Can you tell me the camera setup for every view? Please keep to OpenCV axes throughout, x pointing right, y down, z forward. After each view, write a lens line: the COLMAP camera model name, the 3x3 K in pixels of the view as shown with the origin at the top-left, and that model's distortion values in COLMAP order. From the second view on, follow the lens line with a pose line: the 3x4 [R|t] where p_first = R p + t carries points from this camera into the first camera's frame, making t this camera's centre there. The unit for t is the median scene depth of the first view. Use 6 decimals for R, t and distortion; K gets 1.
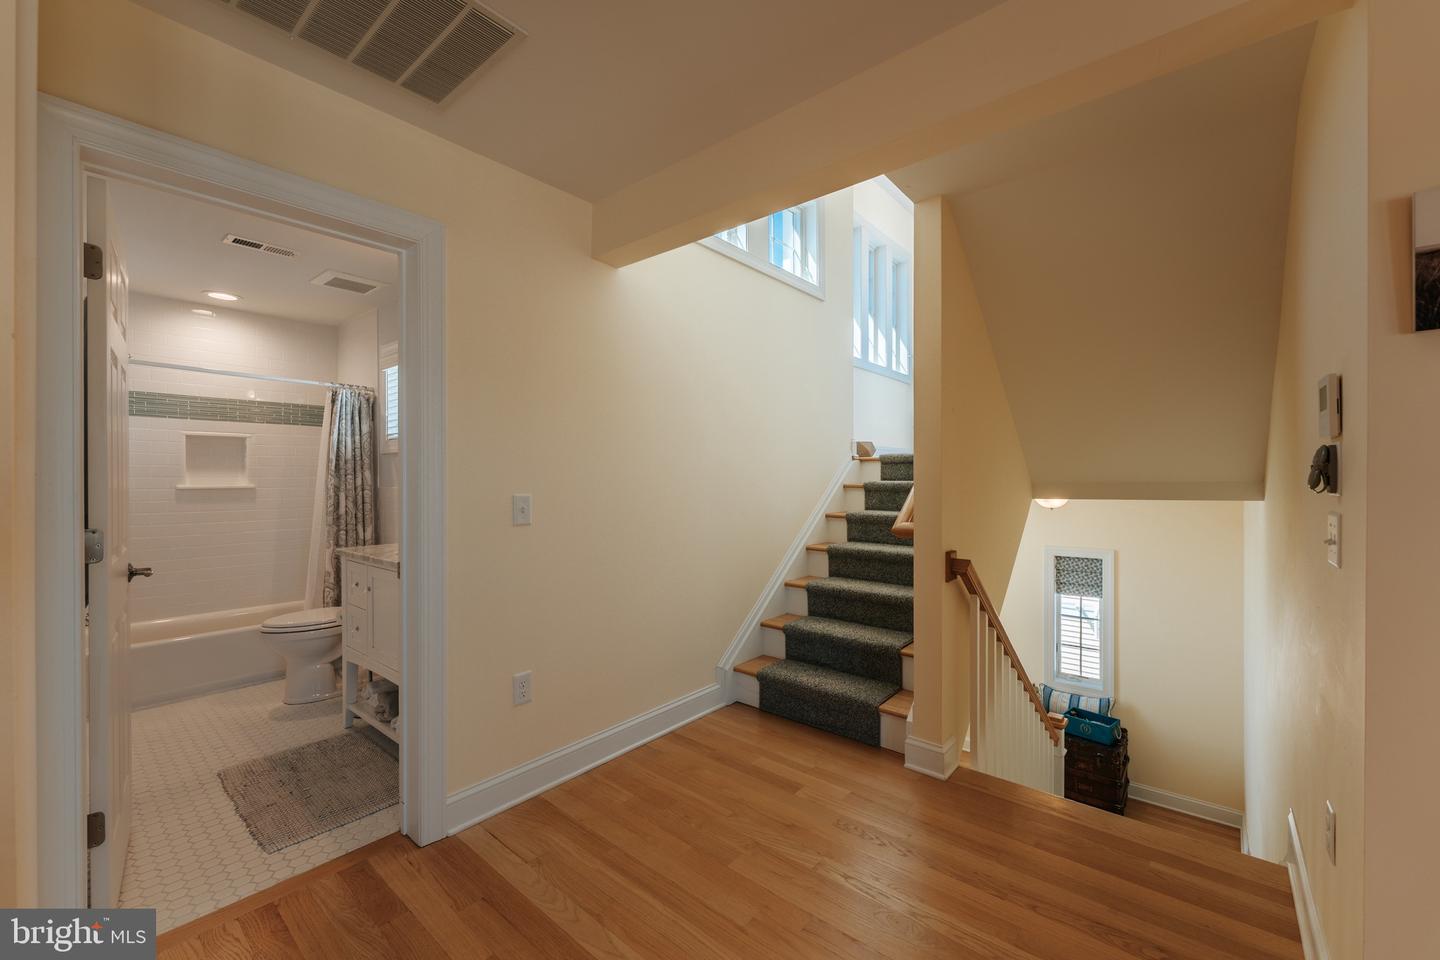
lens RADIAL K [[589.6, 0, 727.1], [0, 589.6, 475.3], [0, 0, 1]] dist [-0.001476, -0.000515]
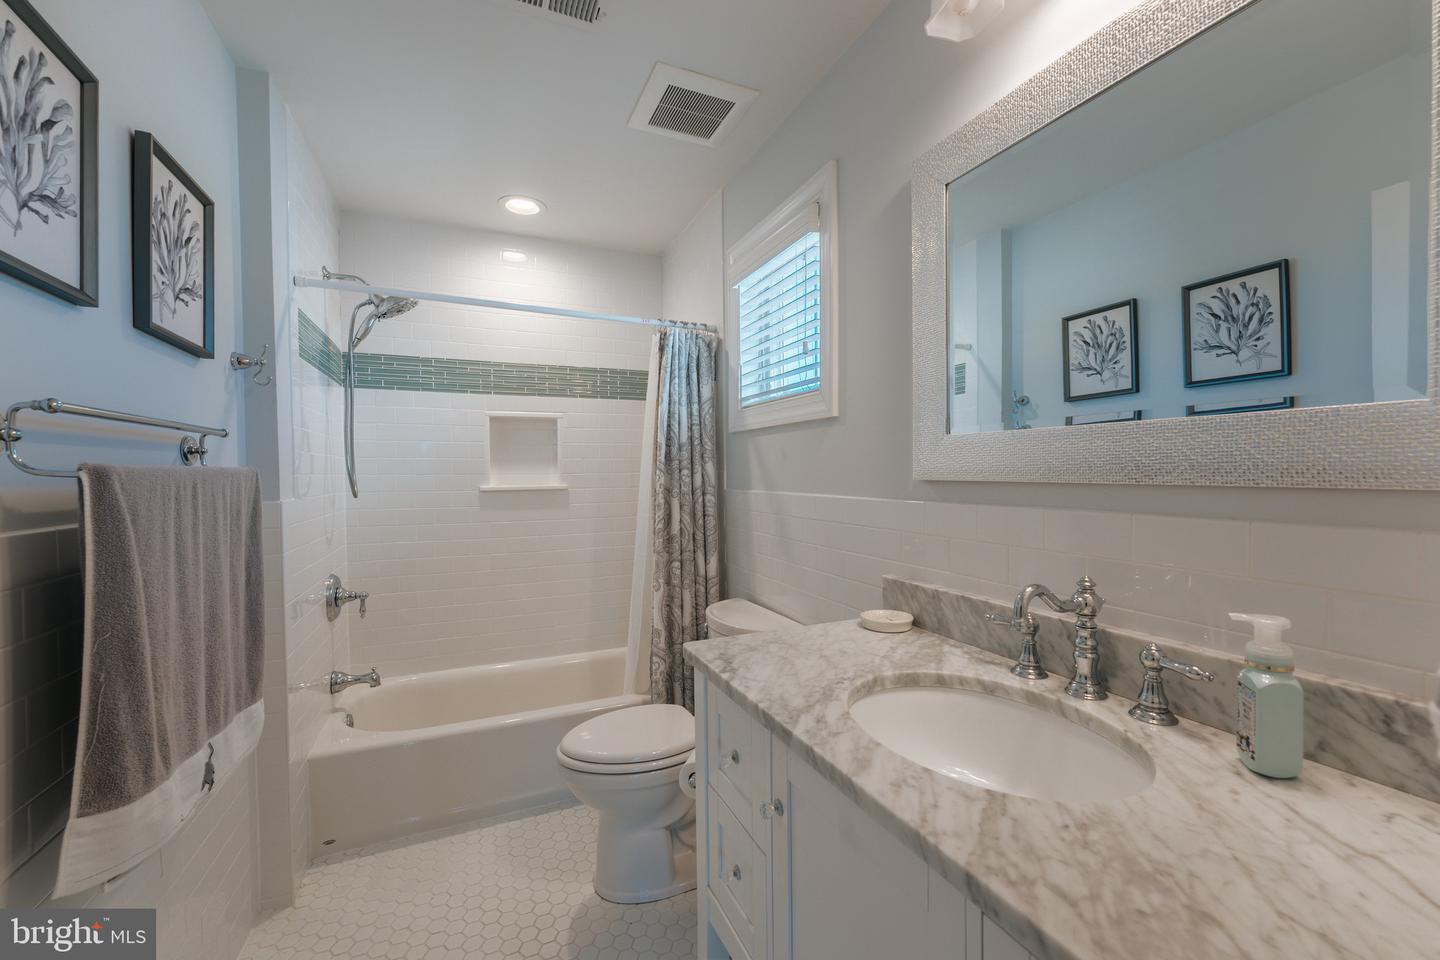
lens RADIAL K [[589.6, 0, 715.5], [0, 589.6, 469.4], [0, 0, 1]] dist [-0.001476, -0.000515]
pose [[0.888726, -0.008931, -0.458352, -0.335168], [0.008066, 0.999960, -0.003845, 0.002057], [0.458368, -0.000280, 0.888762, 0.475754]]
